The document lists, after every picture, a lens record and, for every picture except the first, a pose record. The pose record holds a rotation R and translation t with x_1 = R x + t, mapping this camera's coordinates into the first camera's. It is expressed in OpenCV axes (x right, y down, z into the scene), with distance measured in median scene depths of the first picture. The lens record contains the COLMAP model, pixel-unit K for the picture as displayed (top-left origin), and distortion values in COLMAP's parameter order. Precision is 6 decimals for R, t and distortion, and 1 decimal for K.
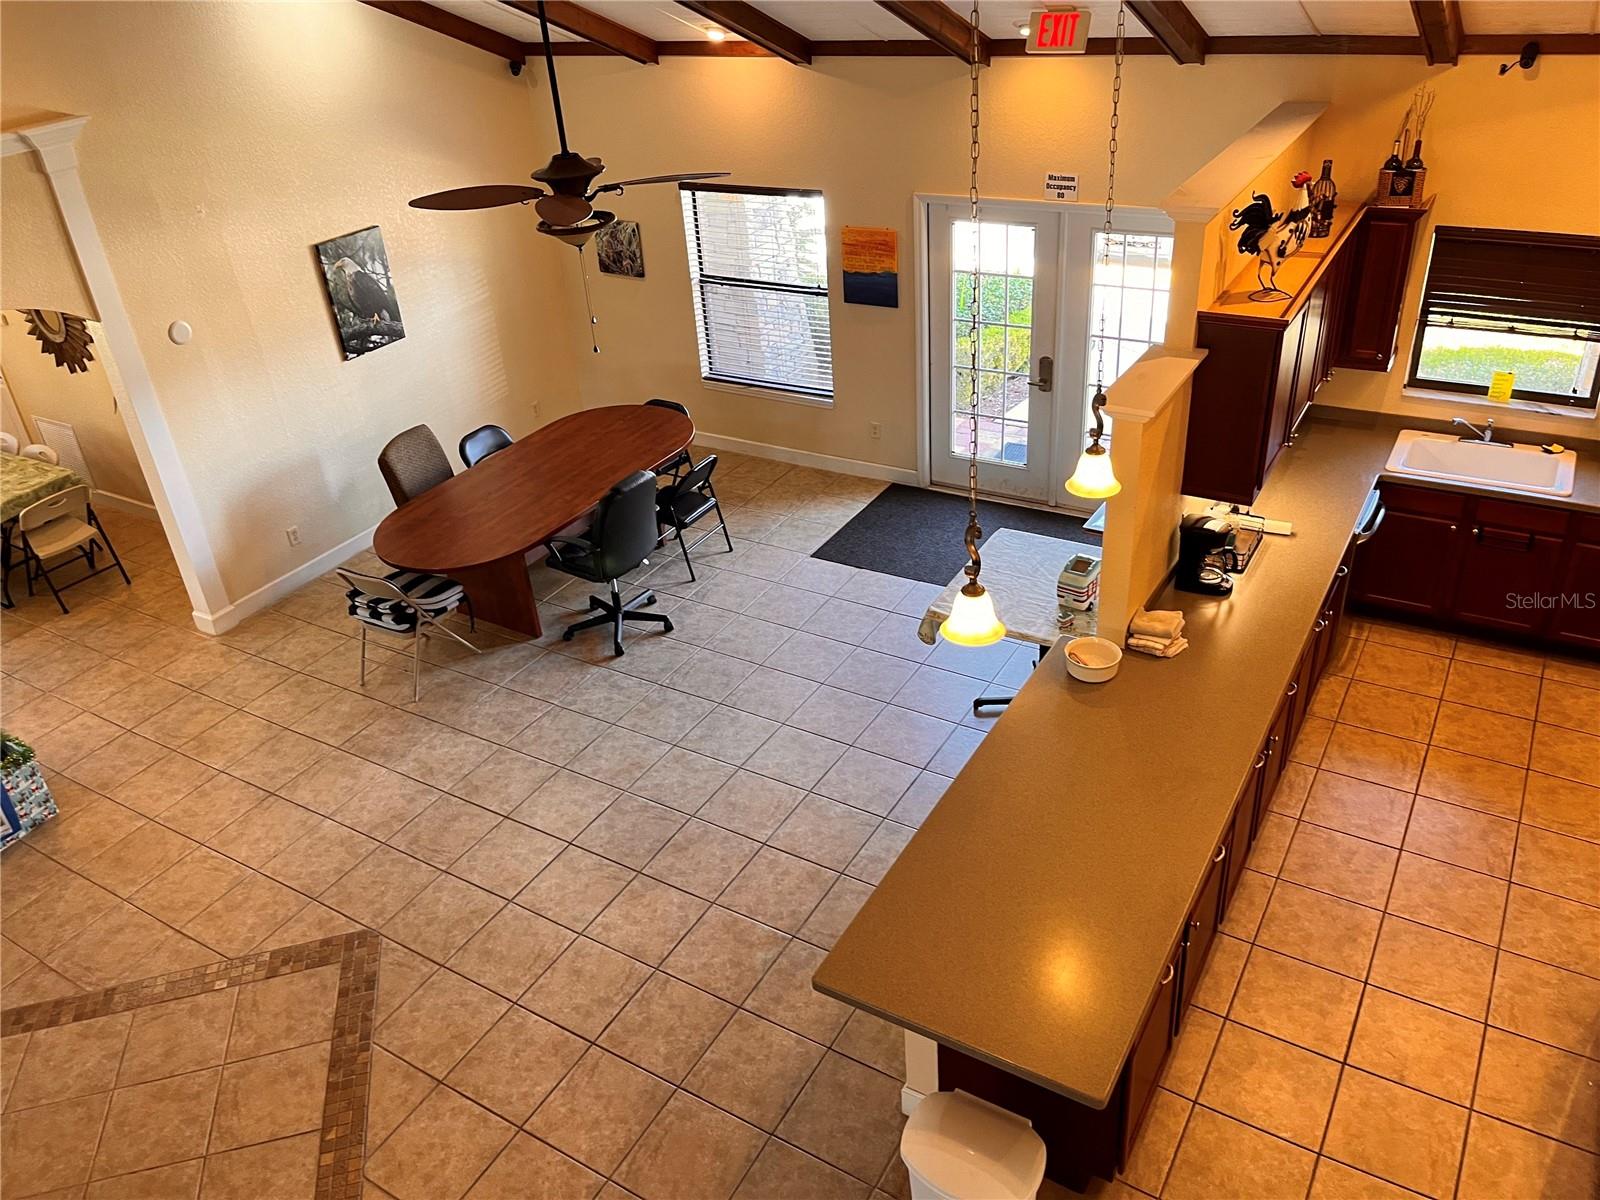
lens RADIAL K [[1215.2, 0, 775.5], [0, 1215.2, 580.9], [0, 0, 1]] dist [0.083234, -0.116950]
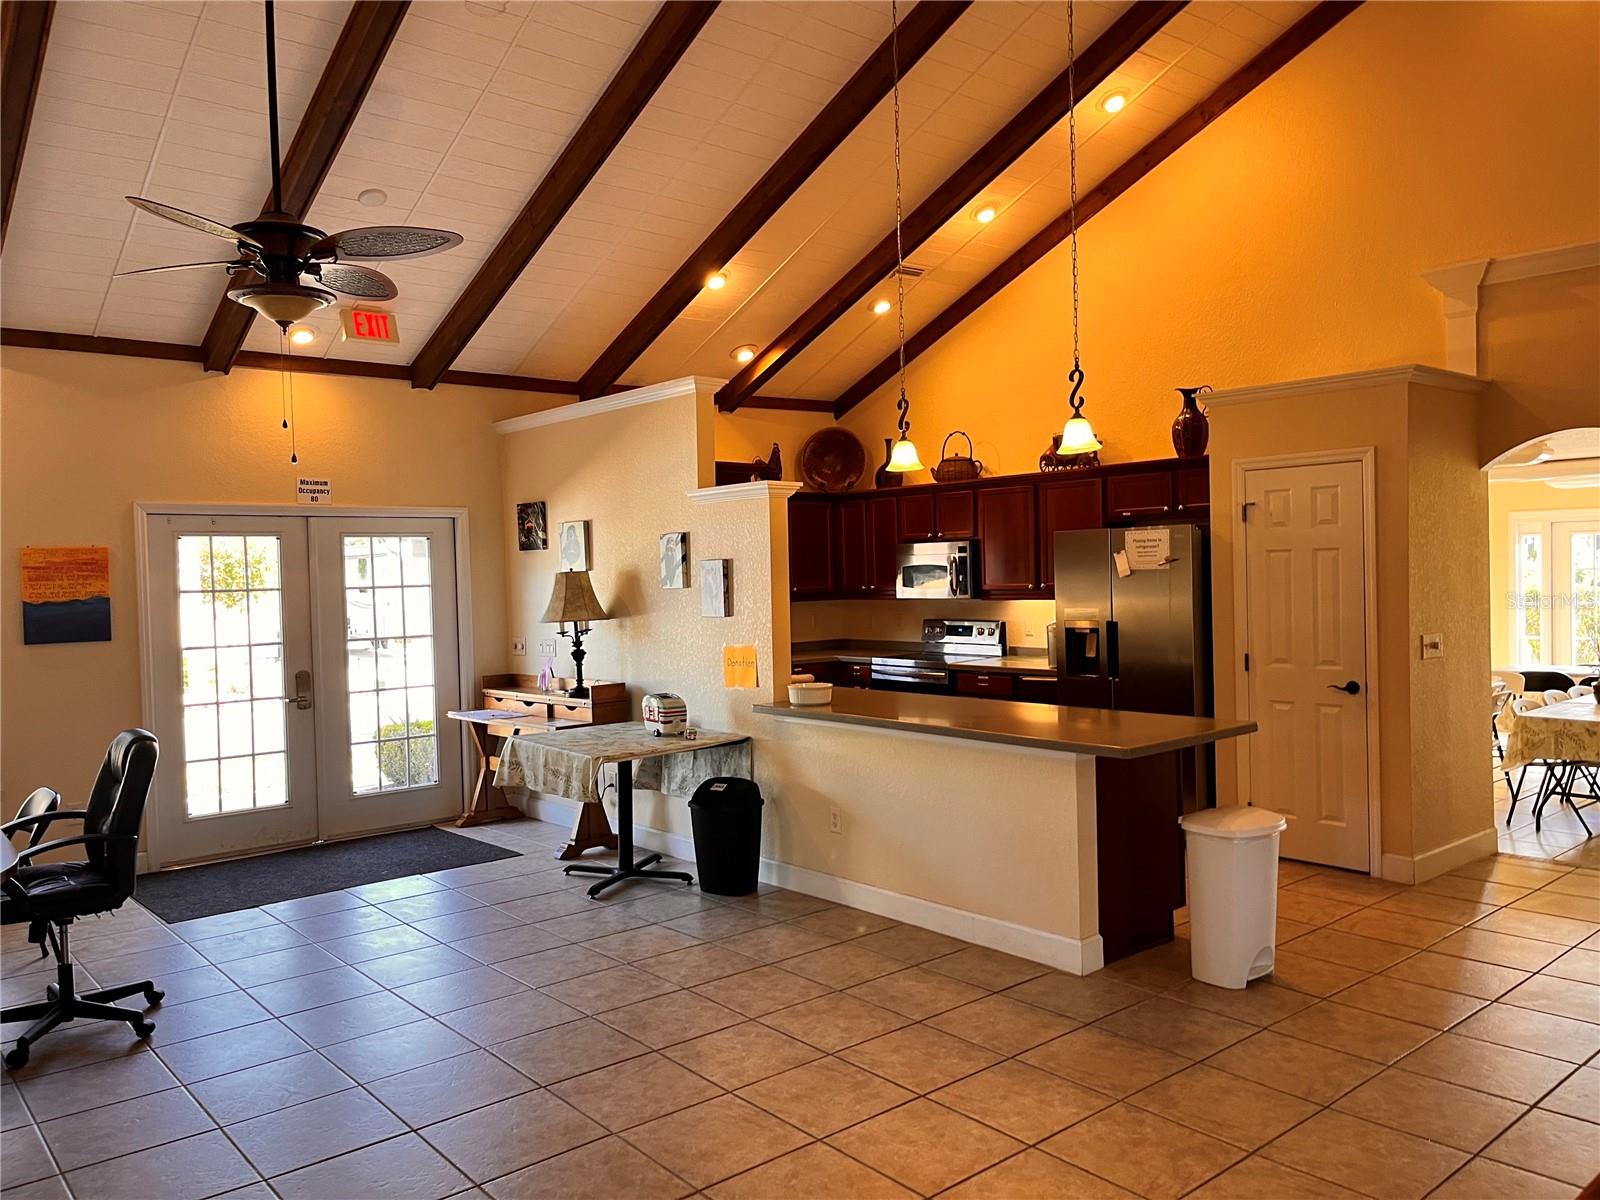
lens RADIAL K [[1210.1, 0, 789.8], [0, 1210.1, 592.7], [0, 0, 1]] dist [0.064746, -0.086903]
pose [[0.307476, 0.053507, 0.950050, -0.702547], [0.478251, 0.854462, -0.202905, 0.170364], [-0.822639, 0.516751, 0.237137, 0.553199]]
